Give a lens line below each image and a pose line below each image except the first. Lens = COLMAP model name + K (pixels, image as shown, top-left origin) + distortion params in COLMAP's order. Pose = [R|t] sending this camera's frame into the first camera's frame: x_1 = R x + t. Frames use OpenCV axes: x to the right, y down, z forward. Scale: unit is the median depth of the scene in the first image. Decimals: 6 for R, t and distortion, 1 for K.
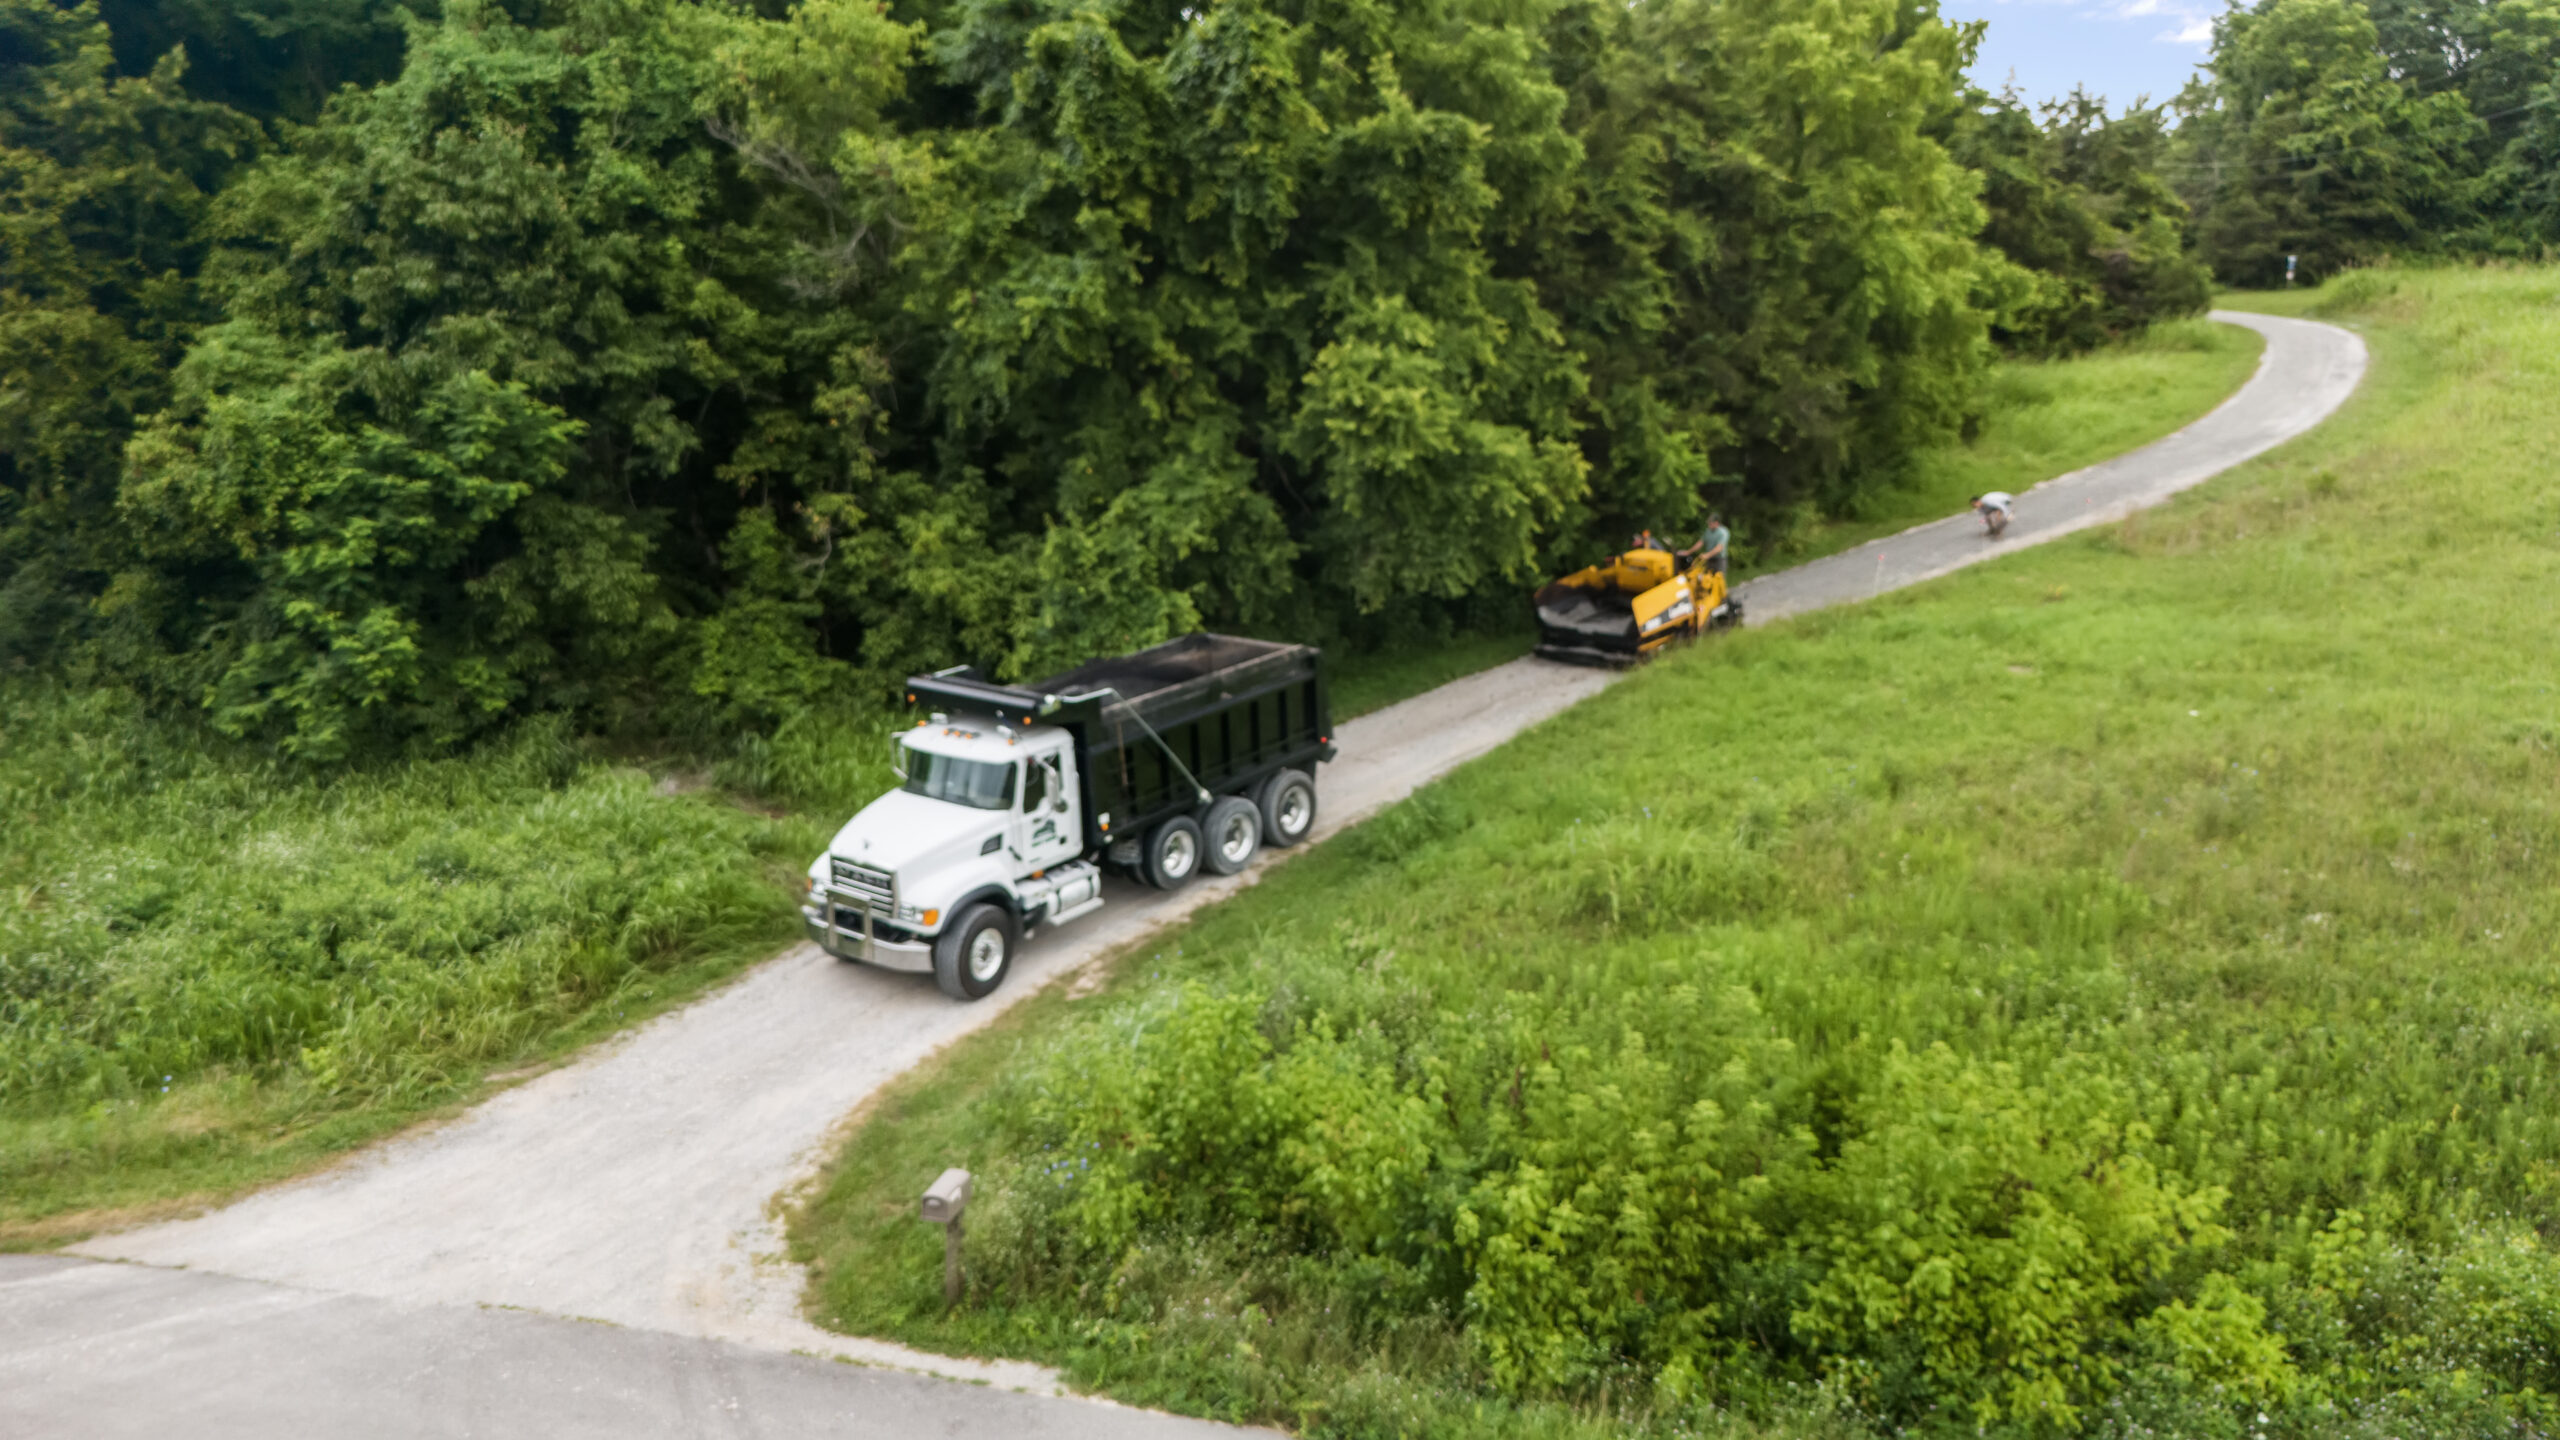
lens RADIAL K [[1839.3, 0, 1281.8], [0, 1839.3, 713.6], [0, 0, 1]] dist [0.032262, -0.024823]
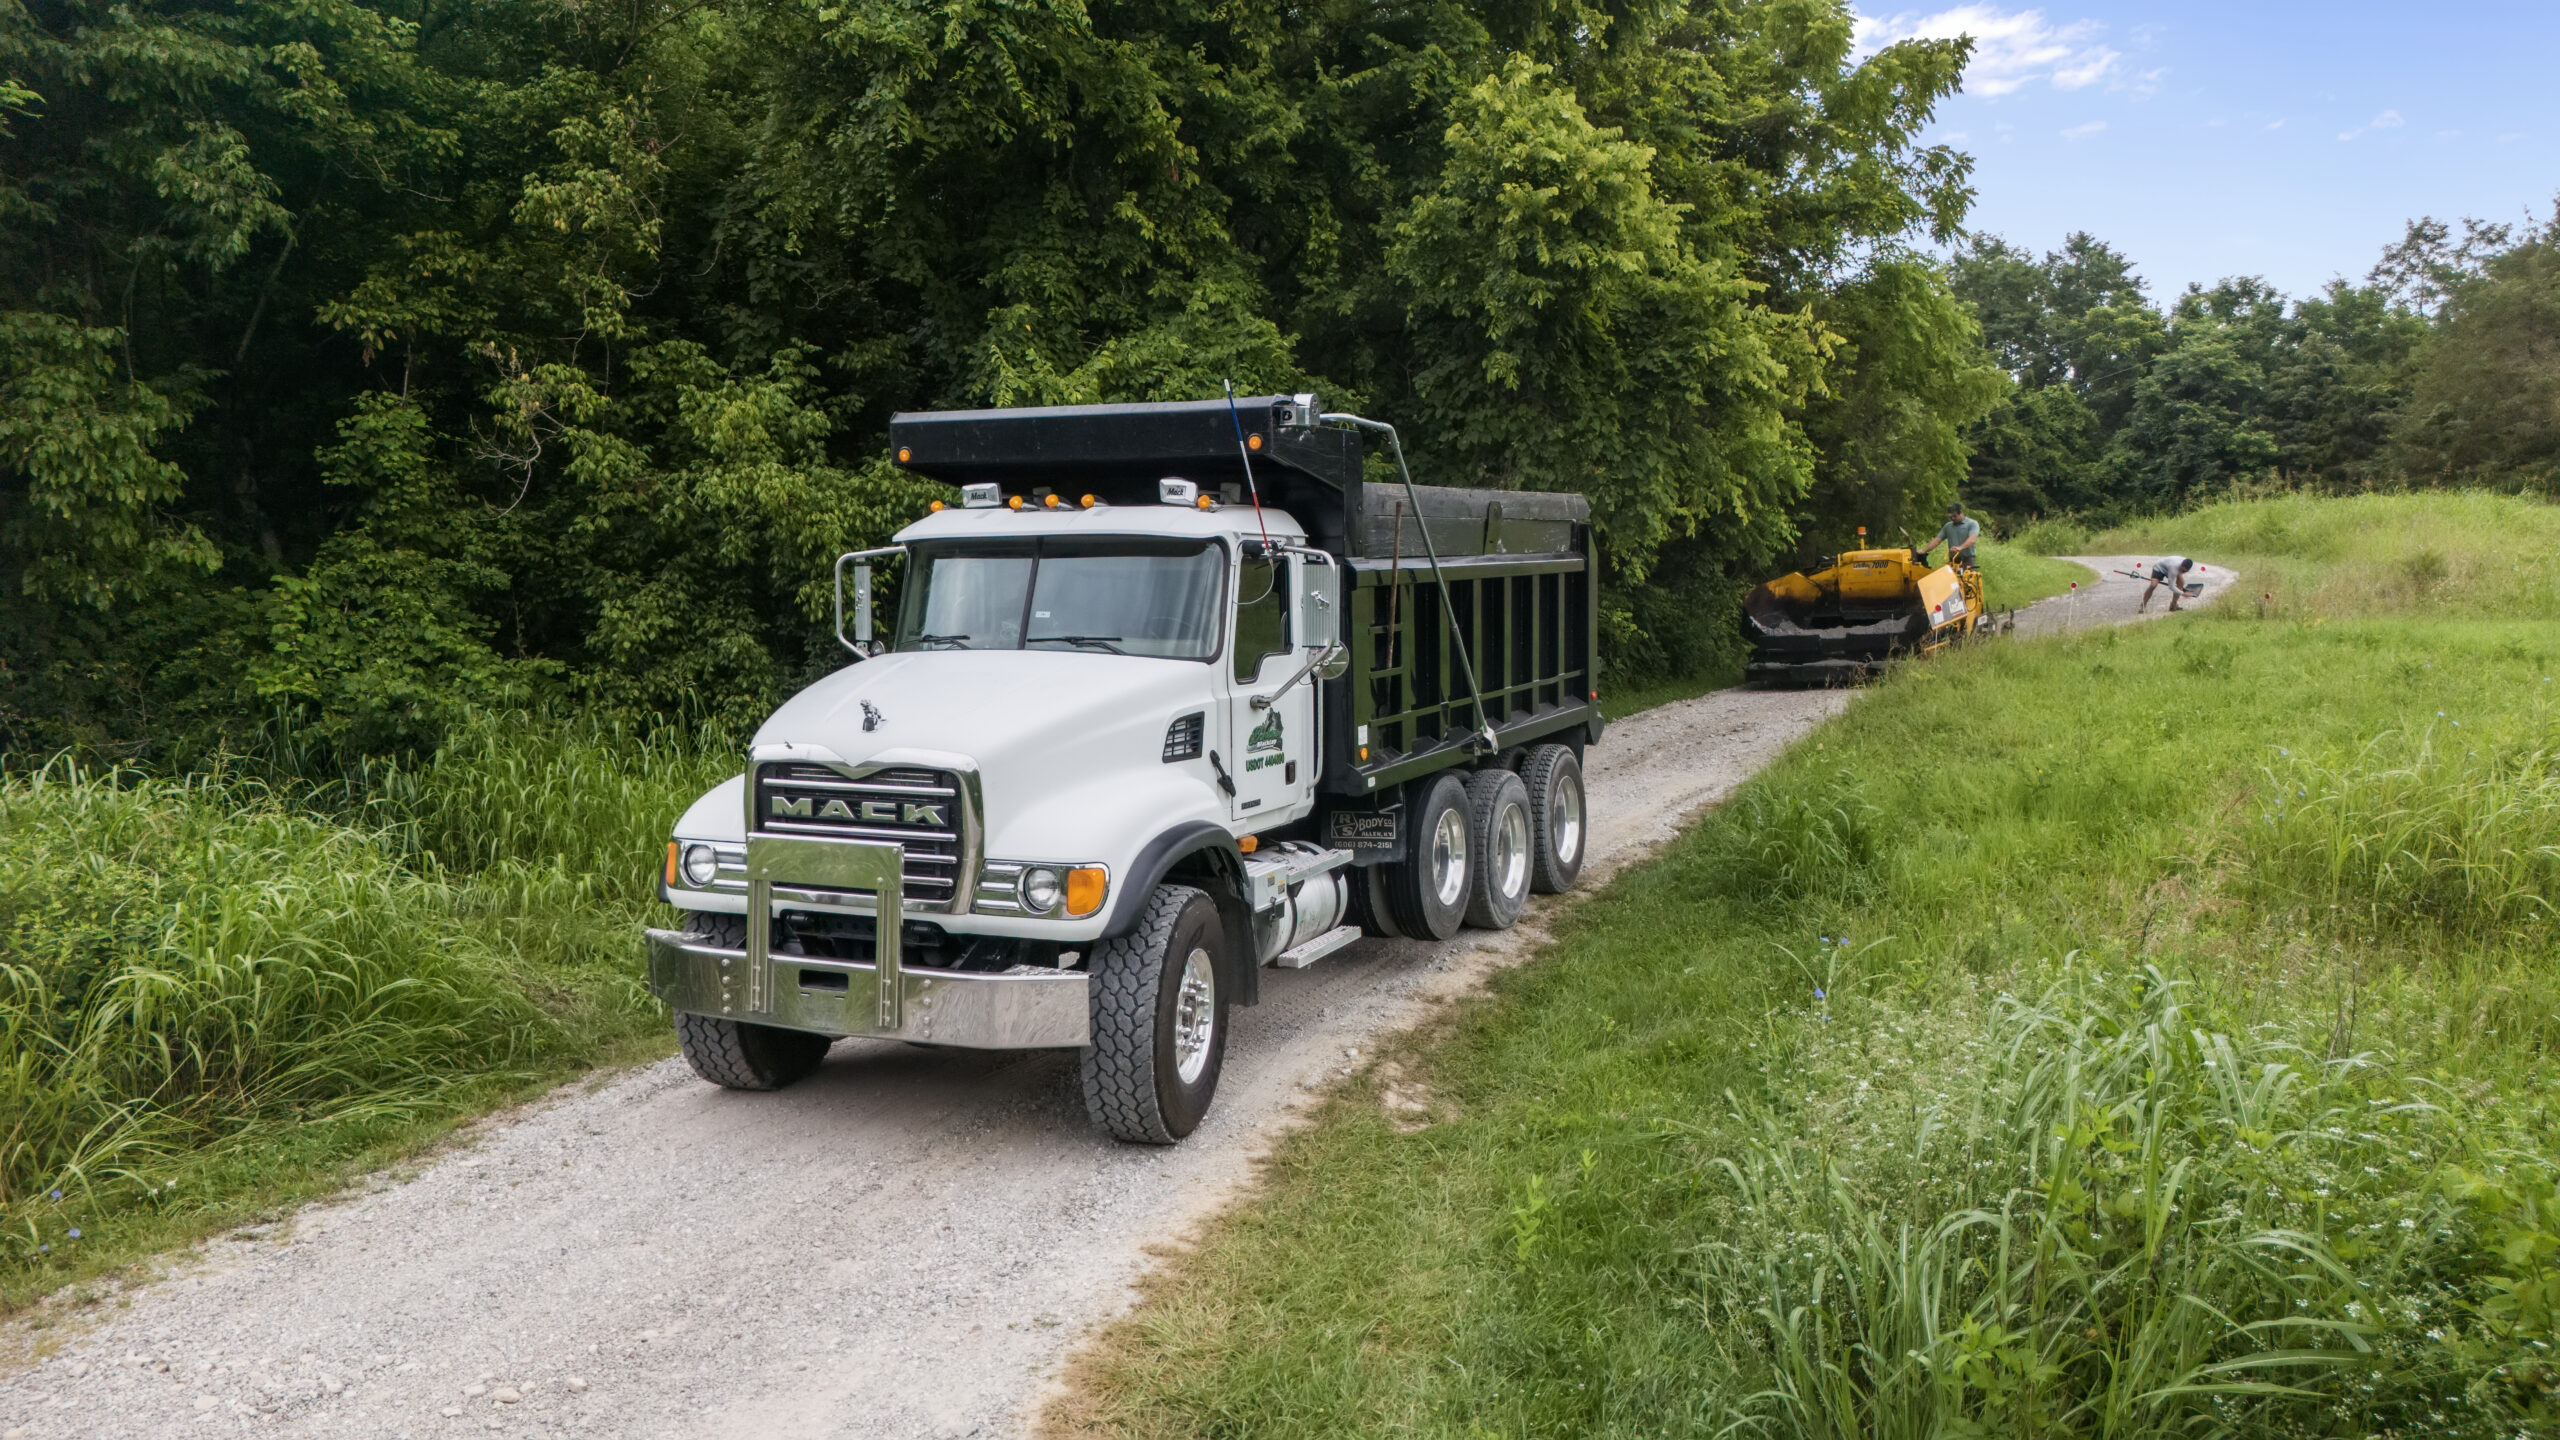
lens RADIAL K [[1839.3, 0, 1270.0], [0, 1839.3, 727.7], [0, 0, 1]] dist [0.032262, -0.024823]
pose [[0.971410, 0.005976, 0.237333, -0.172444], [0.039252, 0.981883, -0.185381, 0.105273], [-0.234141, 0.189396, 0.953576, 0.465050]]
